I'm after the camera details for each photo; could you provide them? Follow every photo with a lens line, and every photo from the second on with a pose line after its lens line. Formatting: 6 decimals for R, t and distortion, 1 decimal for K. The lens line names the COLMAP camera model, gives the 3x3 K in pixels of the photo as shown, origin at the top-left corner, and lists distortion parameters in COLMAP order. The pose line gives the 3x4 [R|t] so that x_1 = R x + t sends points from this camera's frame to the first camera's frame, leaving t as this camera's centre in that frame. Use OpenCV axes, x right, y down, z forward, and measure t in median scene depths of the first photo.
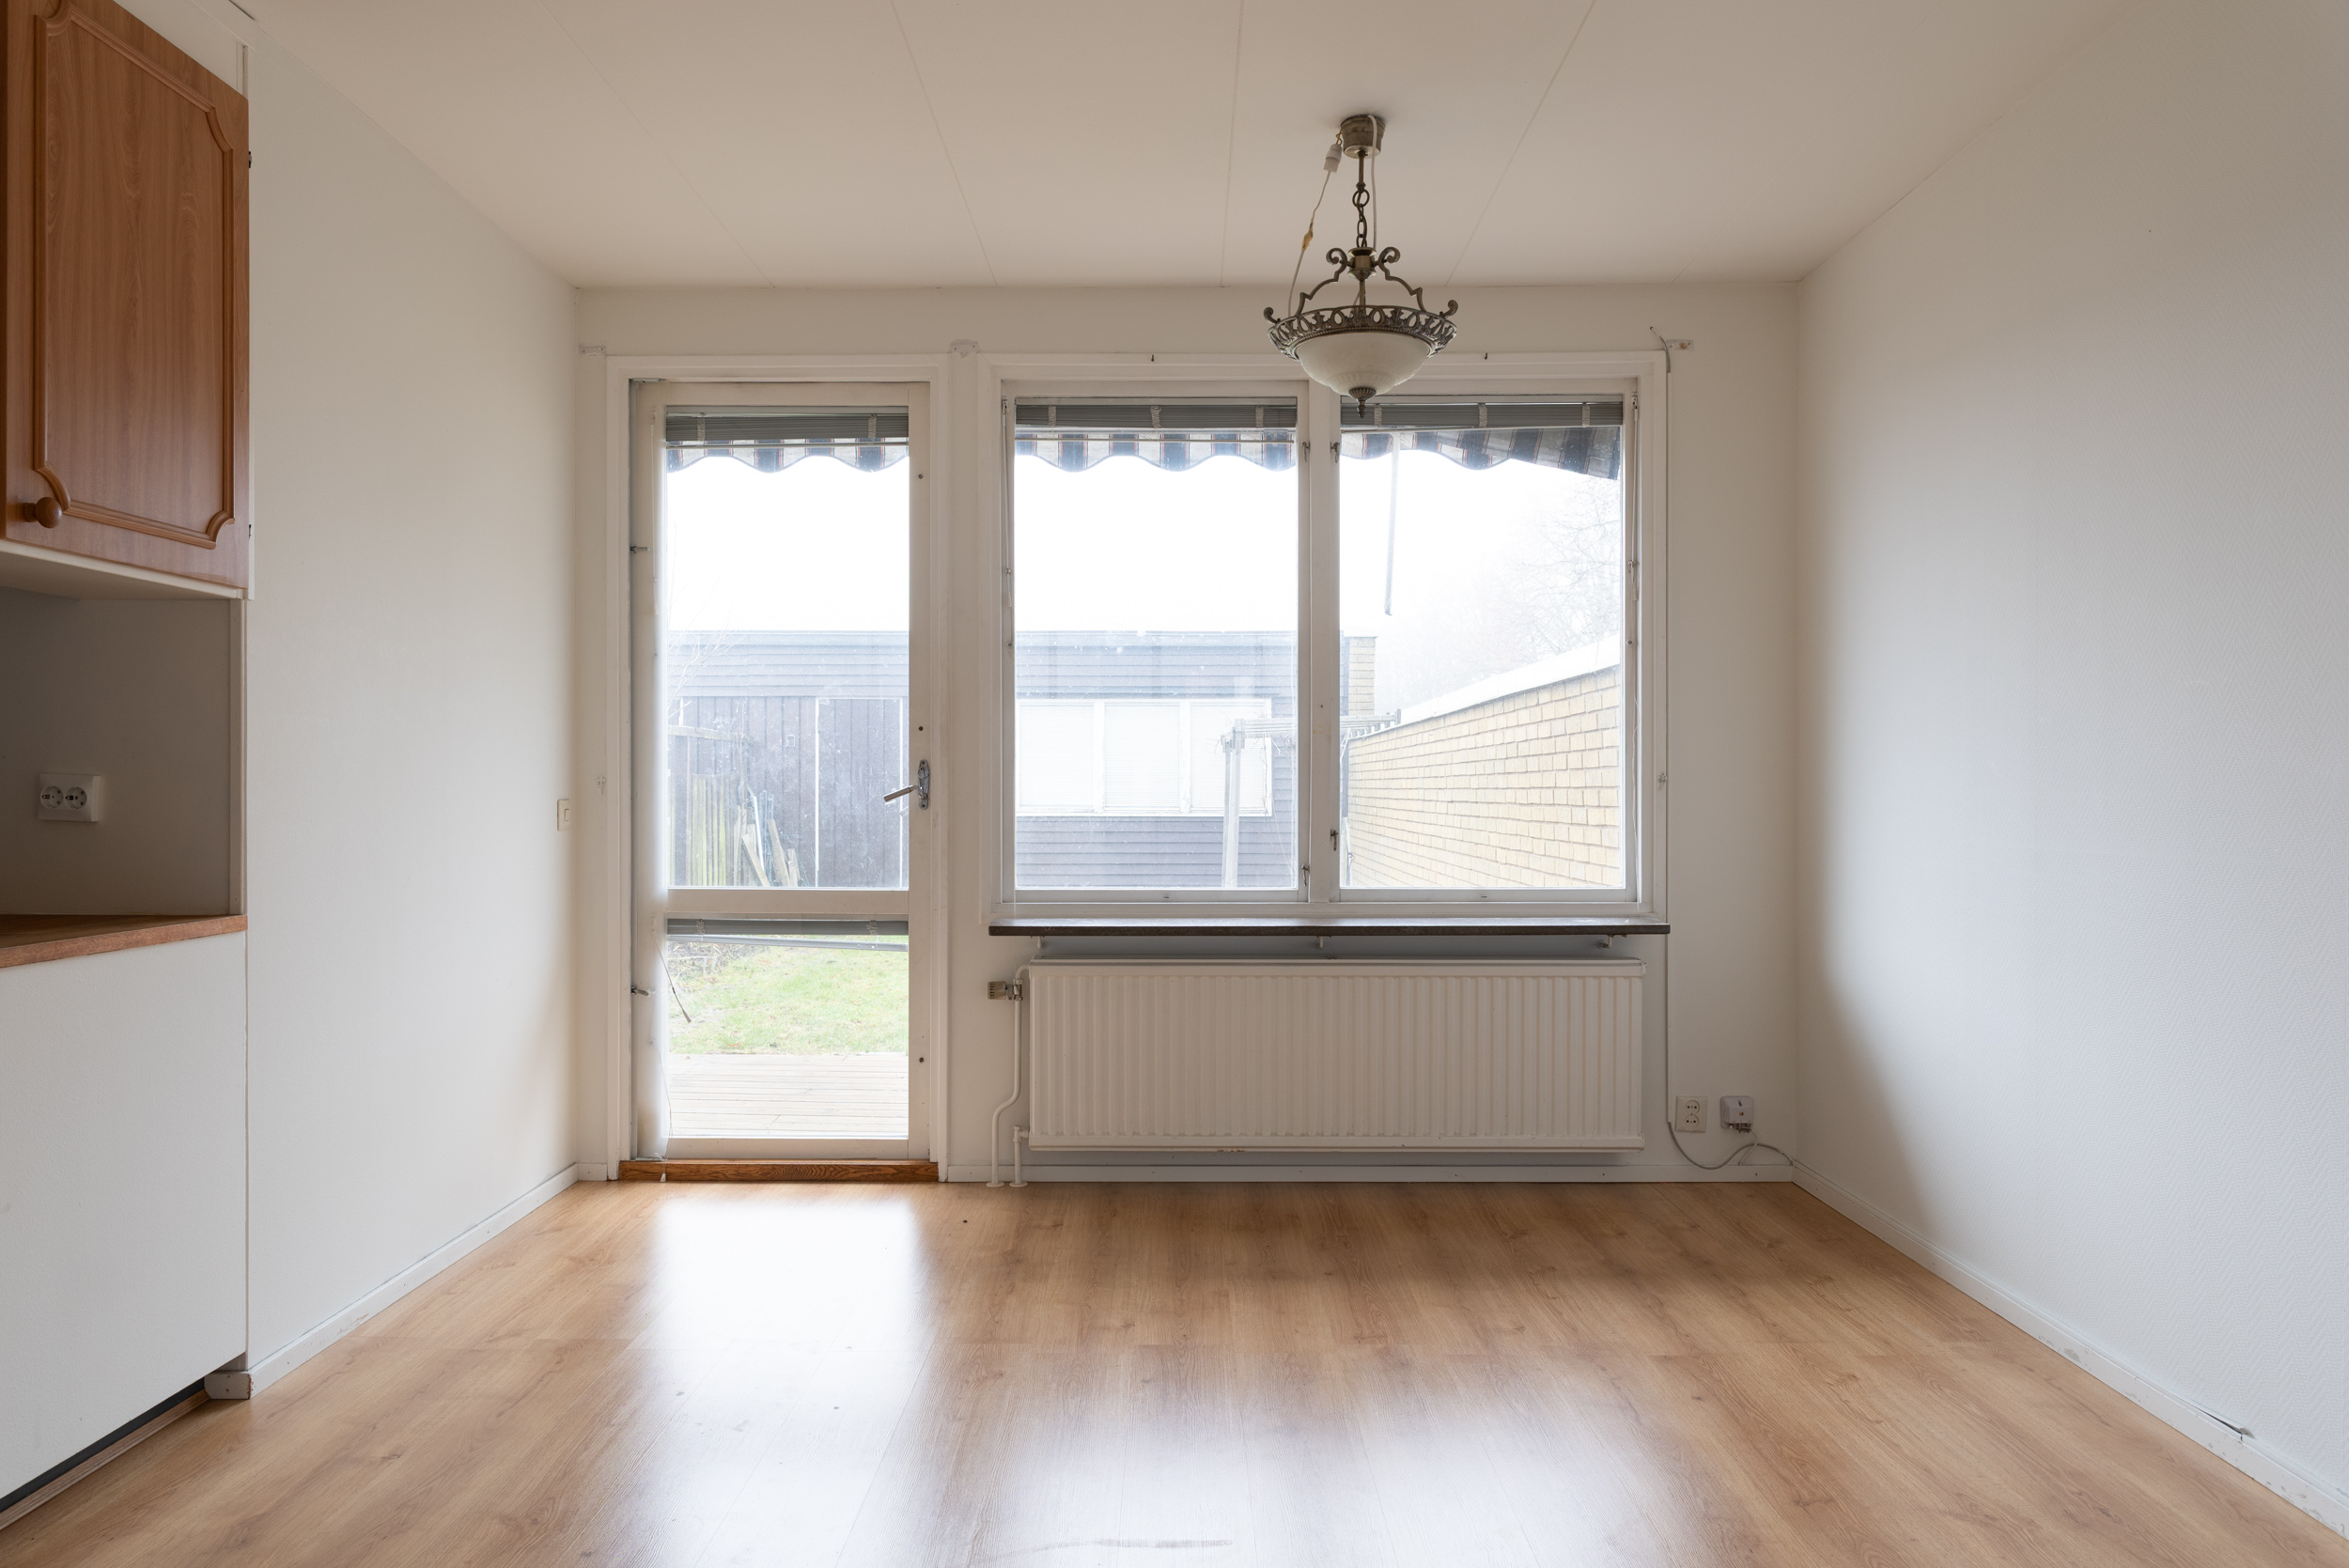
lens RADIAL K [[1621.0, 0, 1168.1], [0, 1621.0, 786.5], [0, 0, 1]] dist [0.005707, 0.003286]
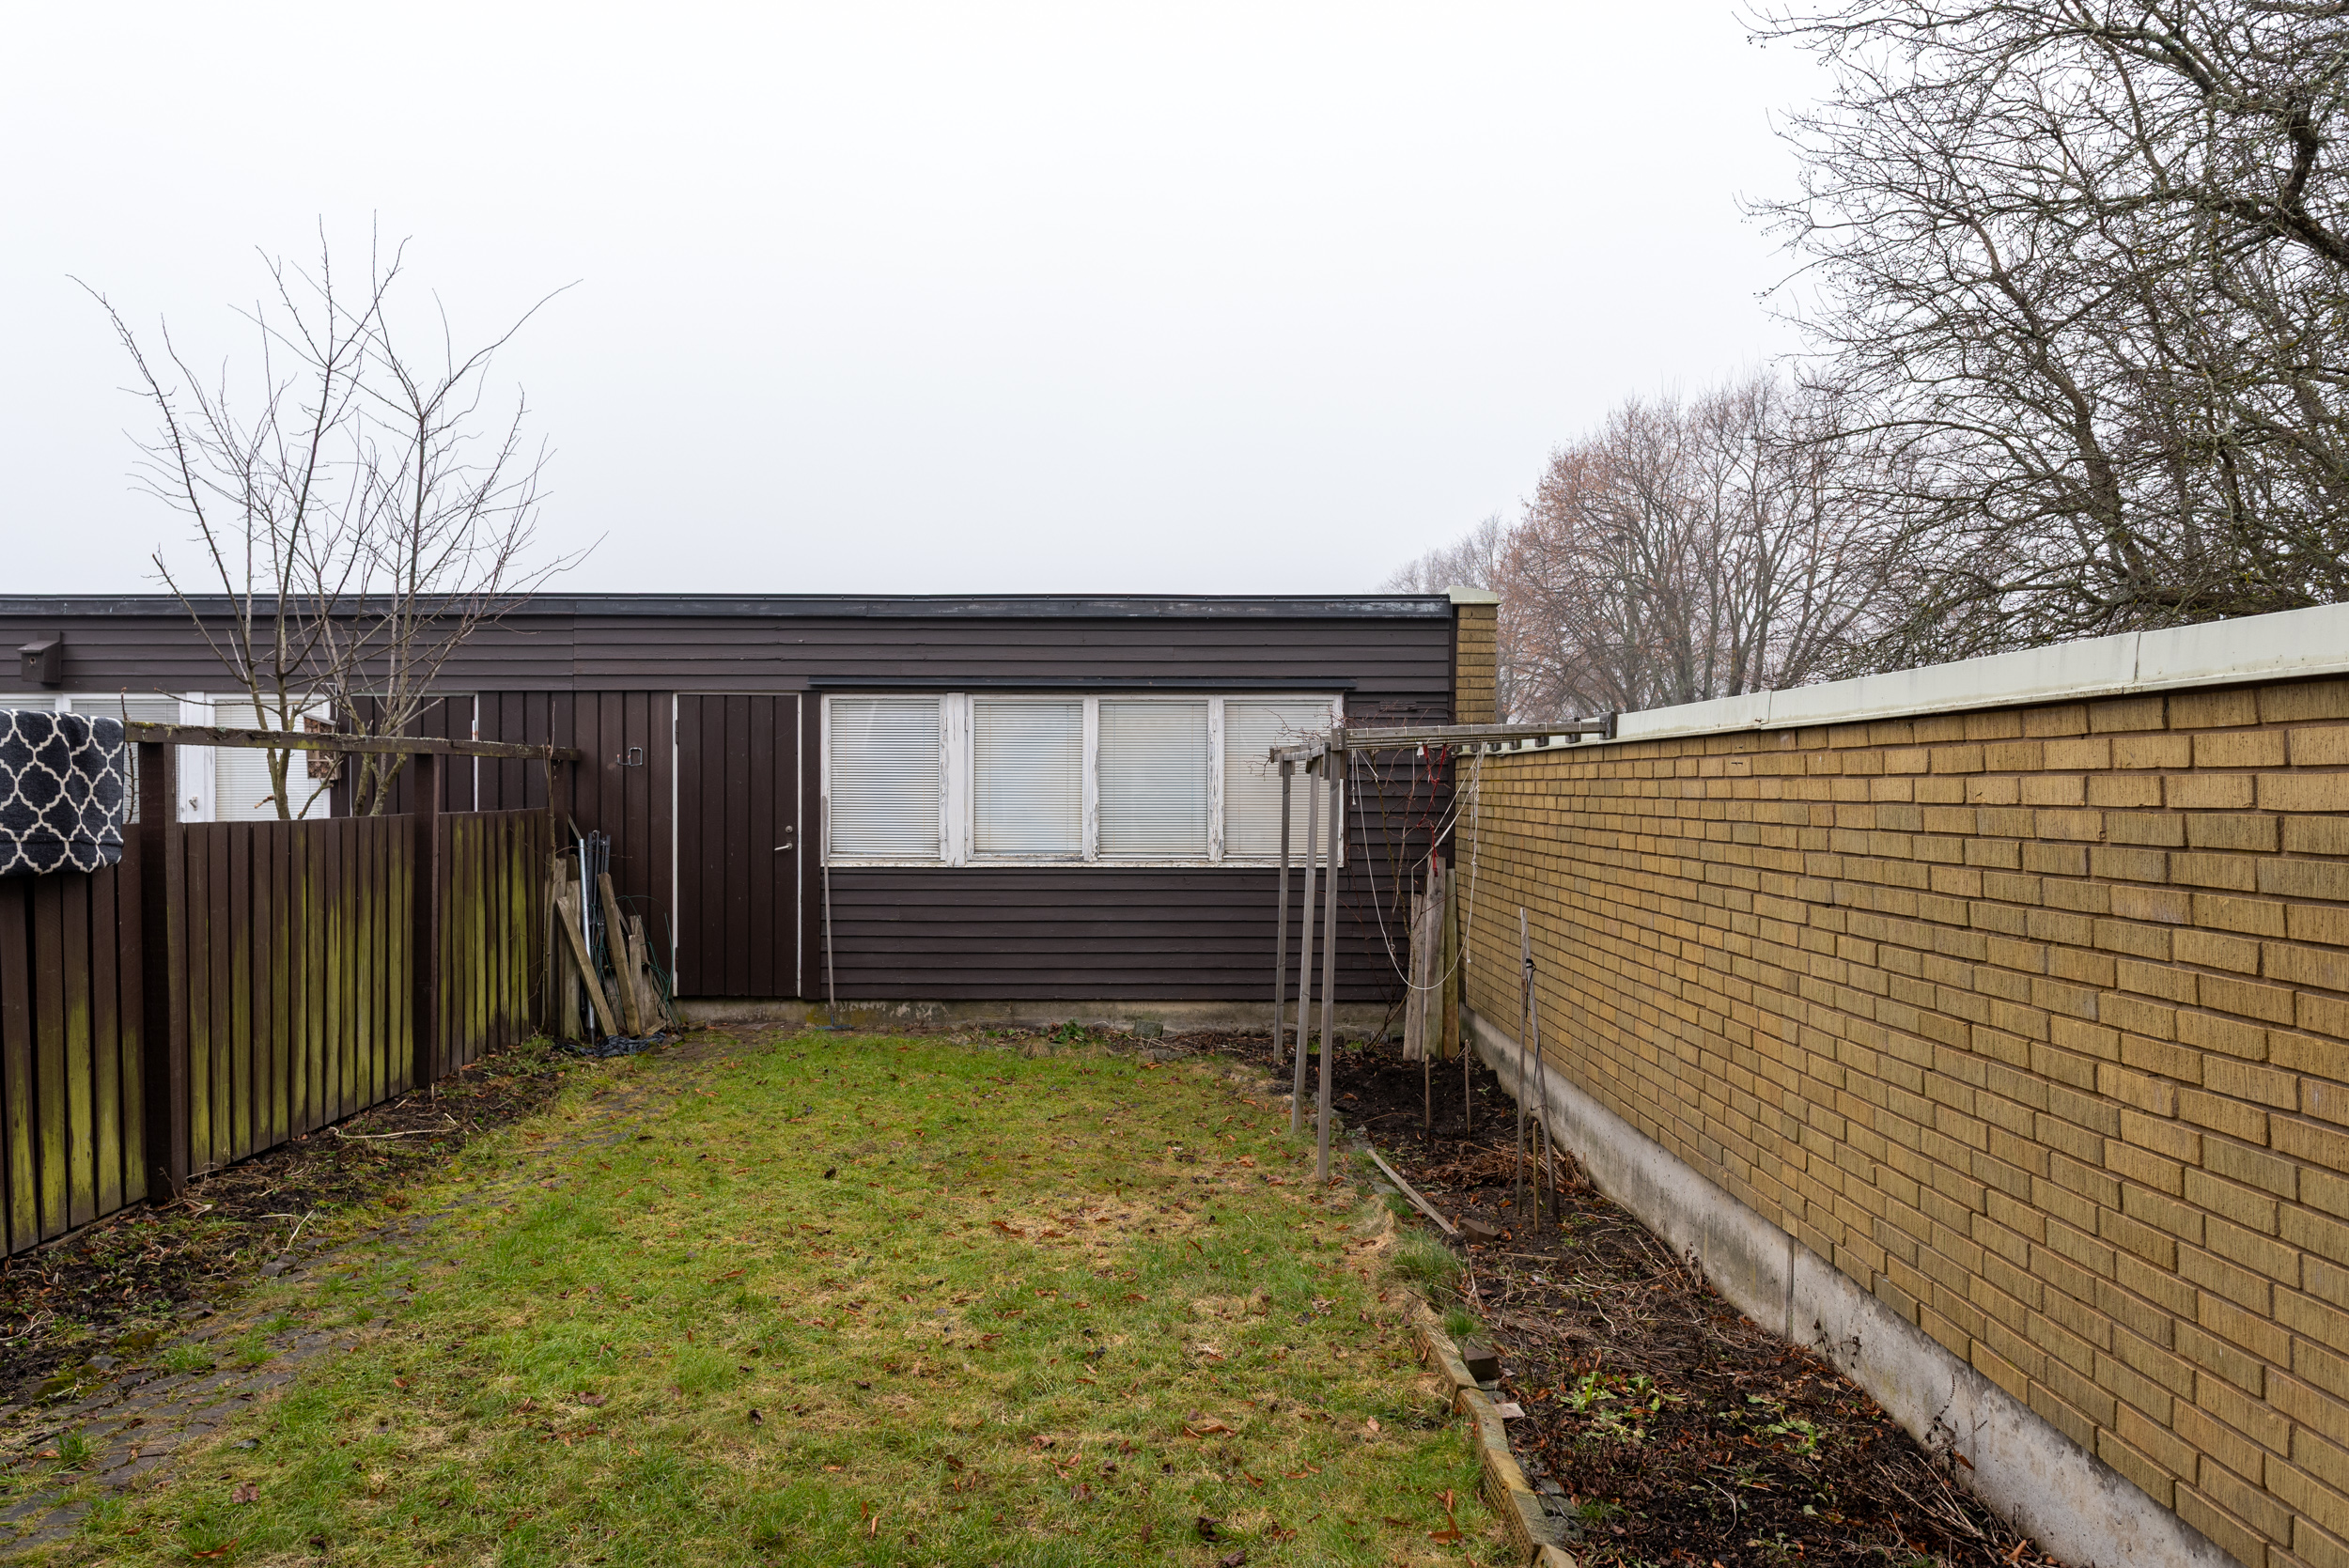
lens RADIAL K [[1631.0, 0, 1176.3], [0, 1631.0, 786.7], [0, 0, 1]] dist [0.001705, -0.002149]
pose [[0.999952, -0.000299, 0.009791, -0.013475], [0.000307, 1.000000, -0.000820, -0.015426], [-0.009791, 0.000823, 0.999952, 0.319617]]
